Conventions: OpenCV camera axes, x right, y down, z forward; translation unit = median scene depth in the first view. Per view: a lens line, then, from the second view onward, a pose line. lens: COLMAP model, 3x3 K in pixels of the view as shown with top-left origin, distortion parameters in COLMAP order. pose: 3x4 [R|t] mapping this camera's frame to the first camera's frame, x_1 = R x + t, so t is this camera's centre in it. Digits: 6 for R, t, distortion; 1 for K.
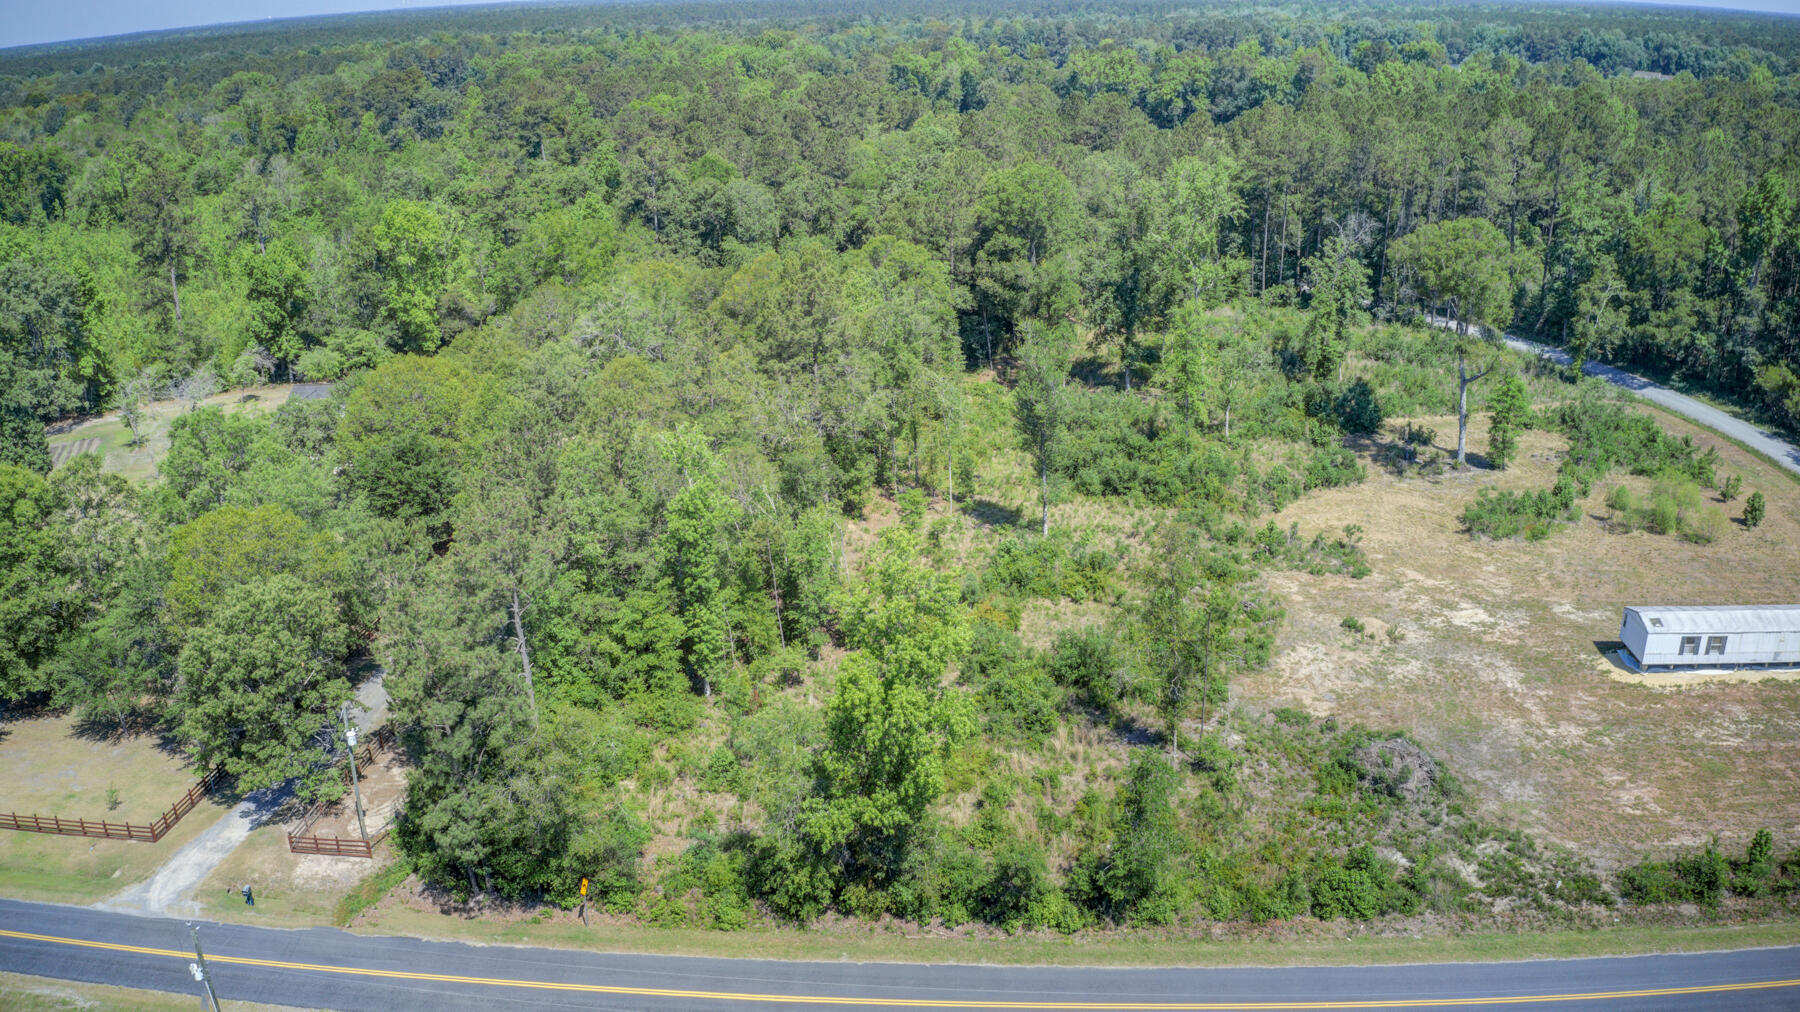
lens RADIAL K [[1431.2, 0, 893.7], [0, 1431.2, 491.9], [0, 0, 1]] dist [-0.187733, 0.018445]
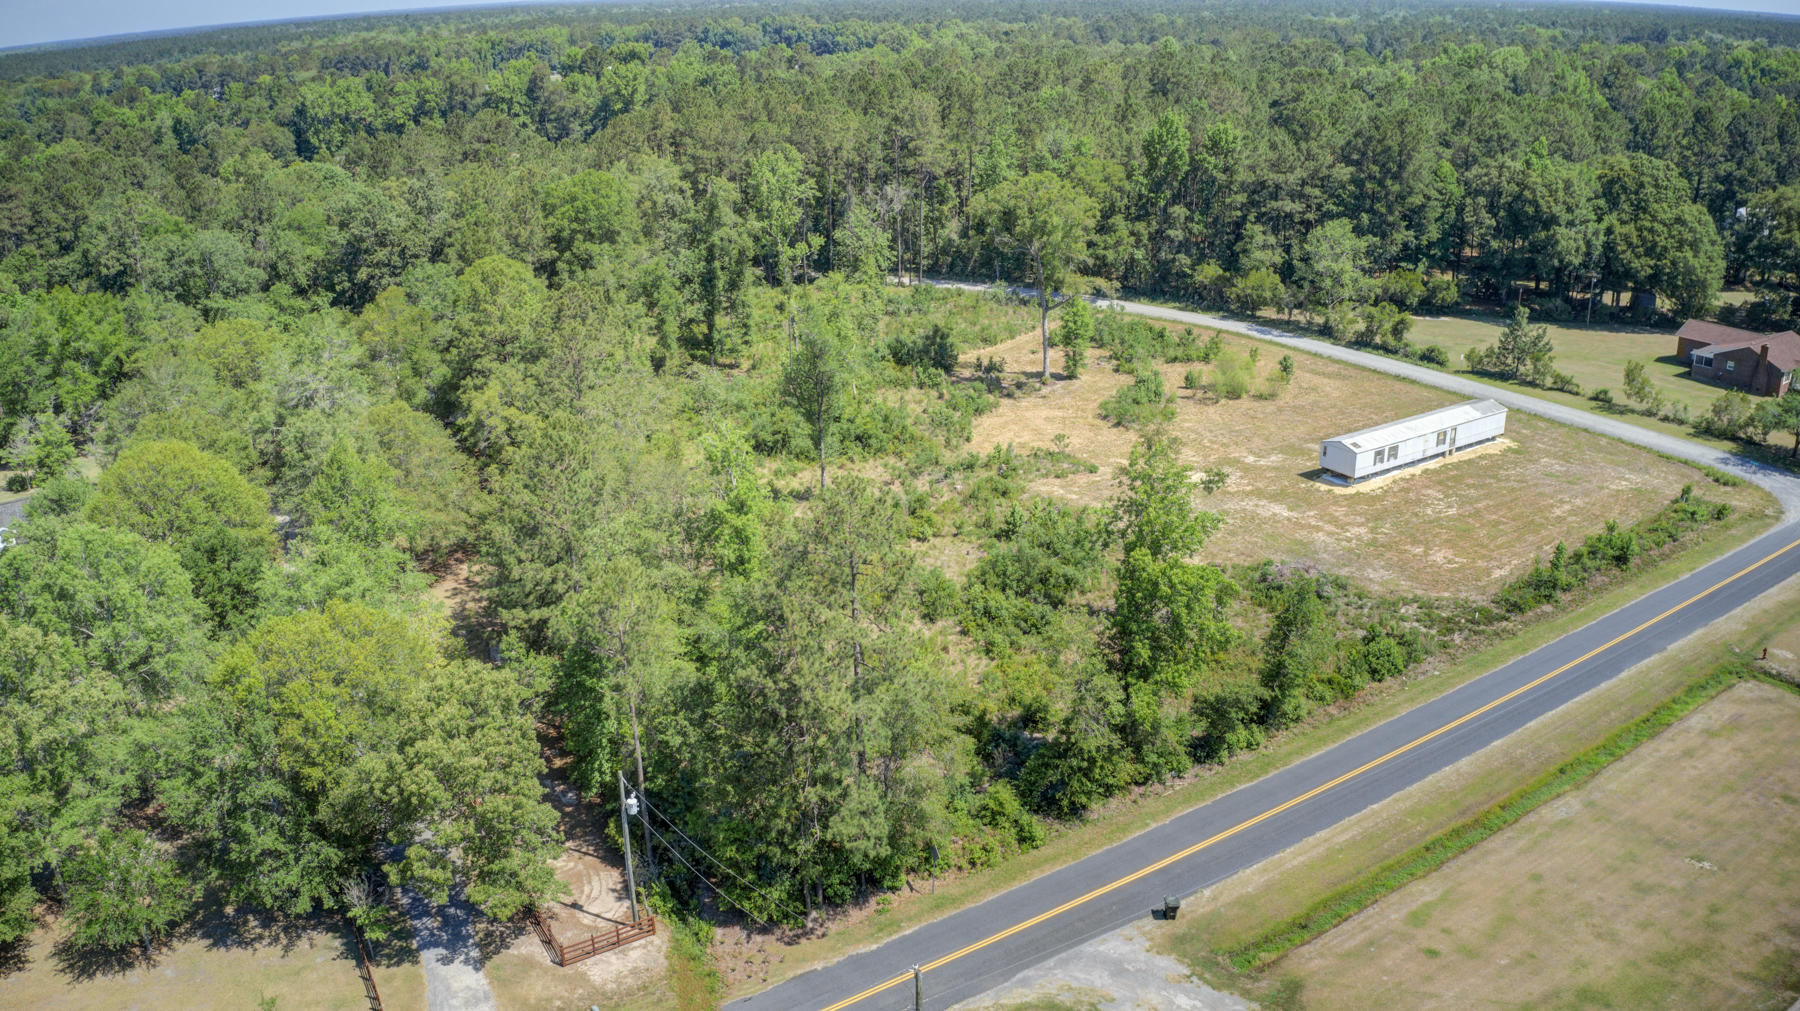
lens RADIAL K [[1431.2, 0, 896.3], [0, 1431.2, 490.2], [0, 0, 1]] dist [-0.187733, 0.018445]
pose [[0.798976, -0.199854, 0.567183, -0.547931], [0.208044, 0.976783, 0.051117, -0.023353], [-0.564230, 0.077158, 0.822004, 0.107904]]
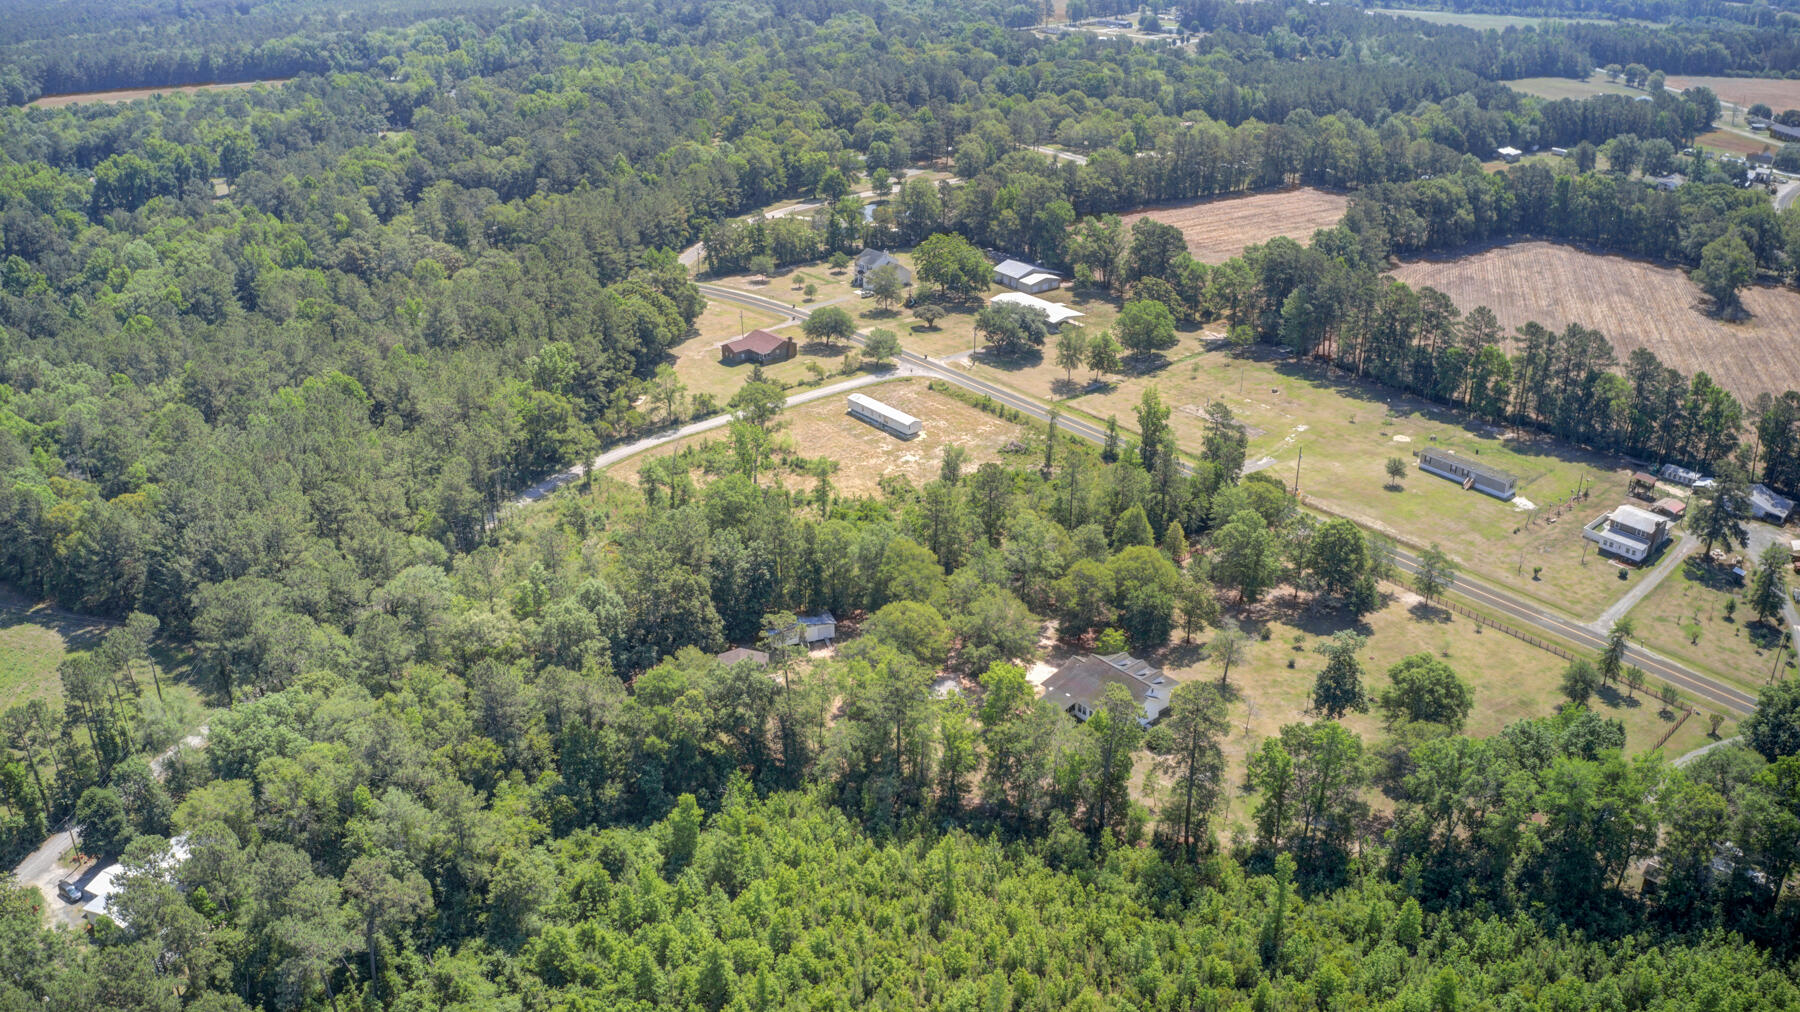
lens RADIAL K [[1431.2, 0, 893.5], [0, 1431.2, 498.7], [0, 0, 1]] dist [-0.187733, 0.018445]
pose [[-0.673331, -0.282486, 0.683247, -1.807719], [0.275211, 0.761956, 0.586244, -1.764239], [-0.686210, 0.582774, -0.435305, 2.536668]]
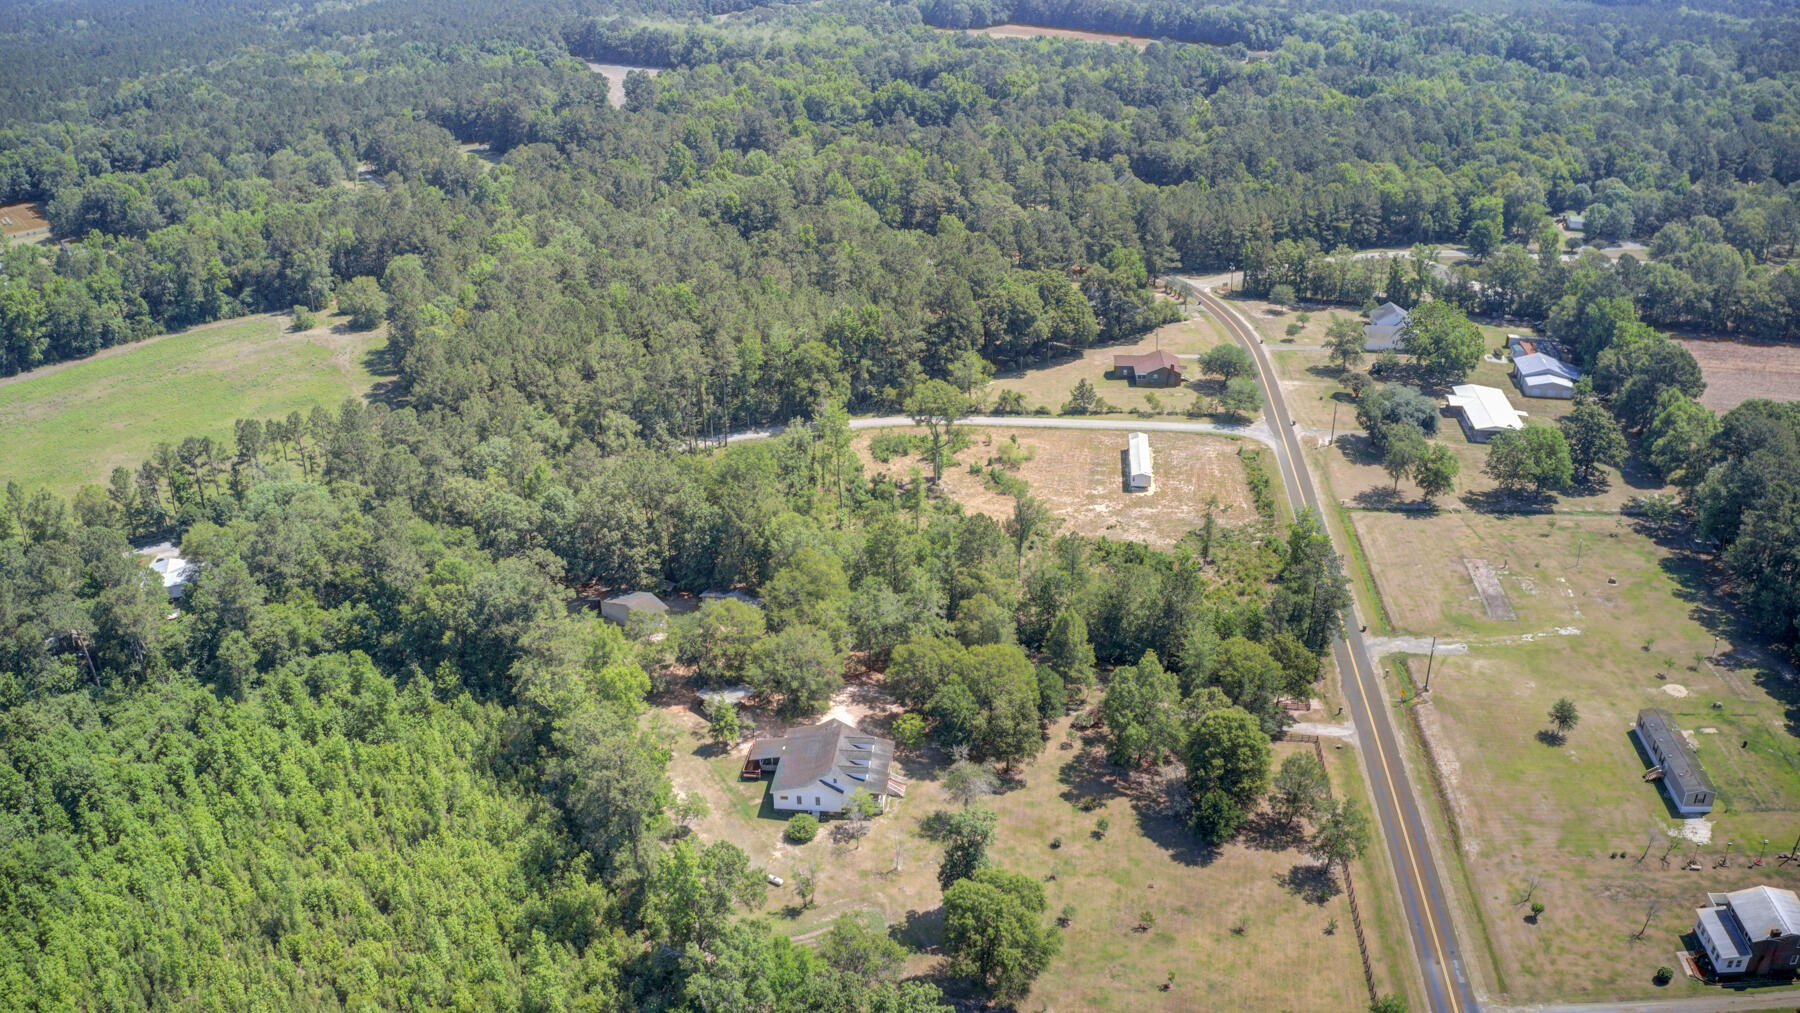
lens RADIAL K [[1431.2, 0, 906.1], [0, 1431.2, 490.2], [0, 0, 1]] dist [-0.187733, 0.018445]
pose [[0.050702, -0.389811, 0.919498, -2.312118], [0.355494, 0.867426, 0.348133, -1.119650], [-0.933302, 0.309225, 0.182555, 0.856282]]
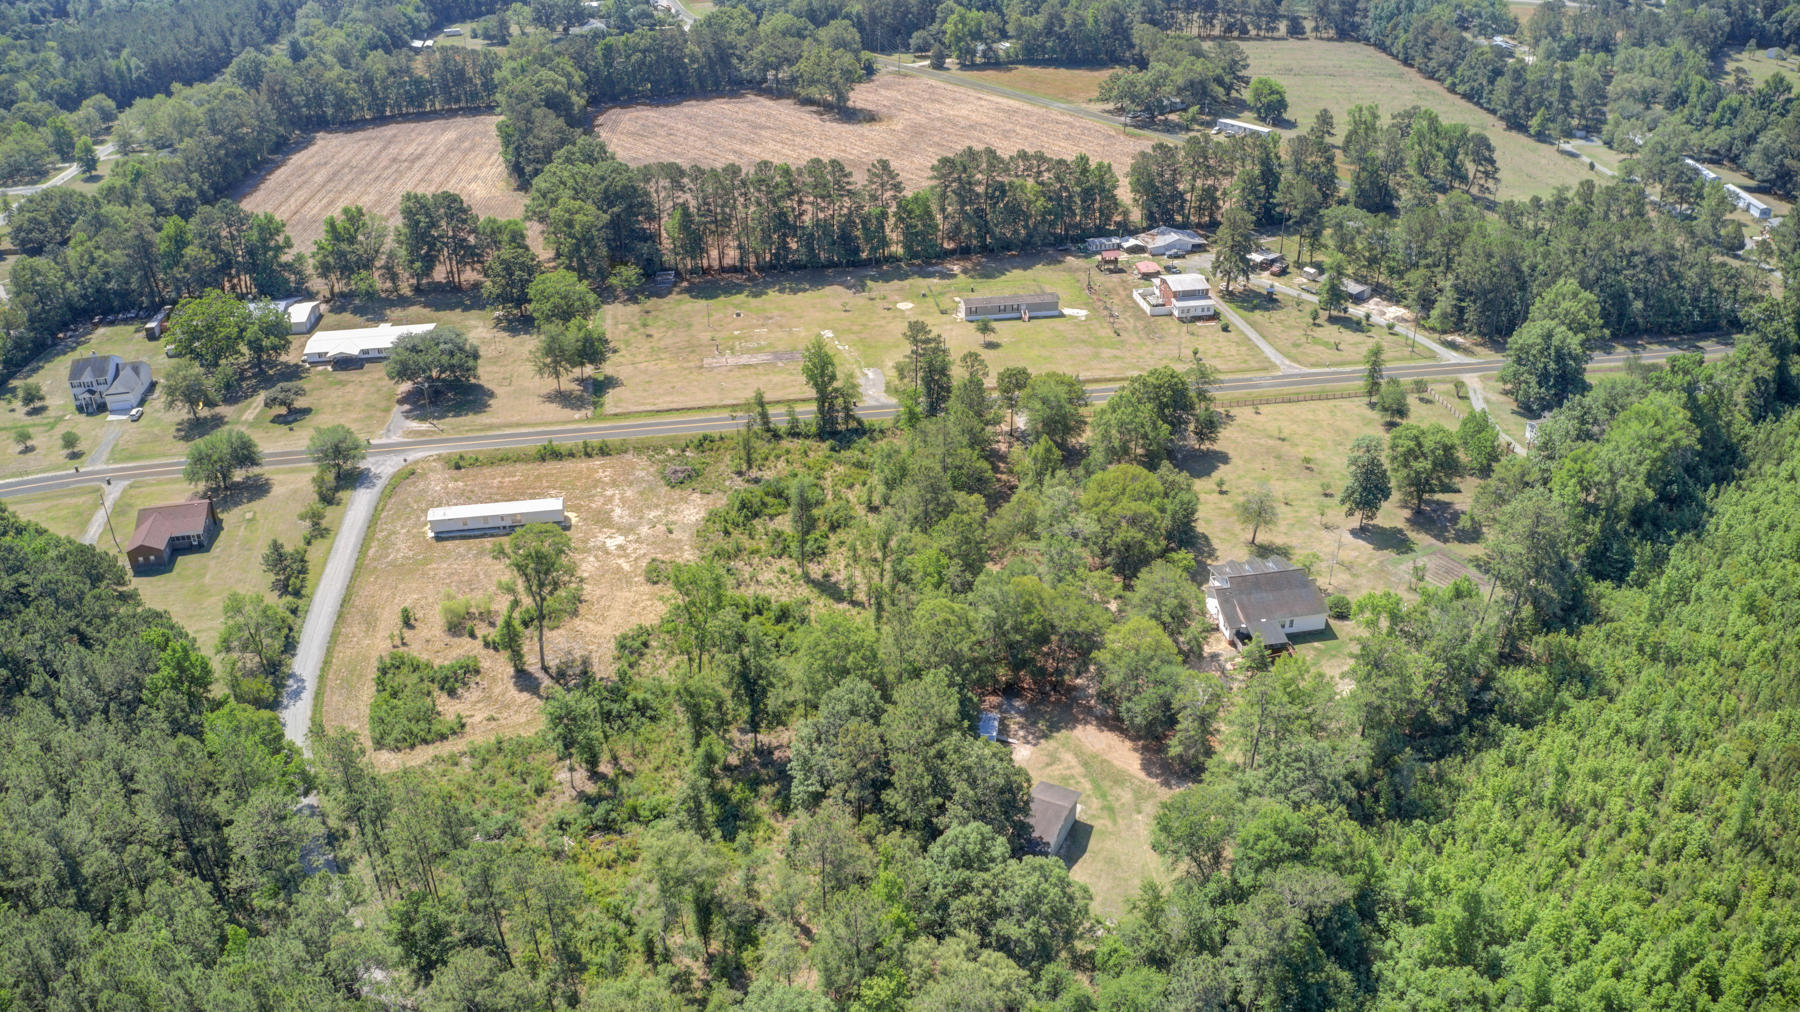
lens RADIAL K [[1431.2, 0, 902.6], [0, 1431.2, 496.0], [0, 0, 1]] dist [-0.187733, 0.018445]
pose [[-0.974963, 0.135544, -0.176278, 0.366024], [-0.045069, 0.655837, 0.753556, -1.835439], [0.217750, 0.742634, -0.633308, 2.641029]]
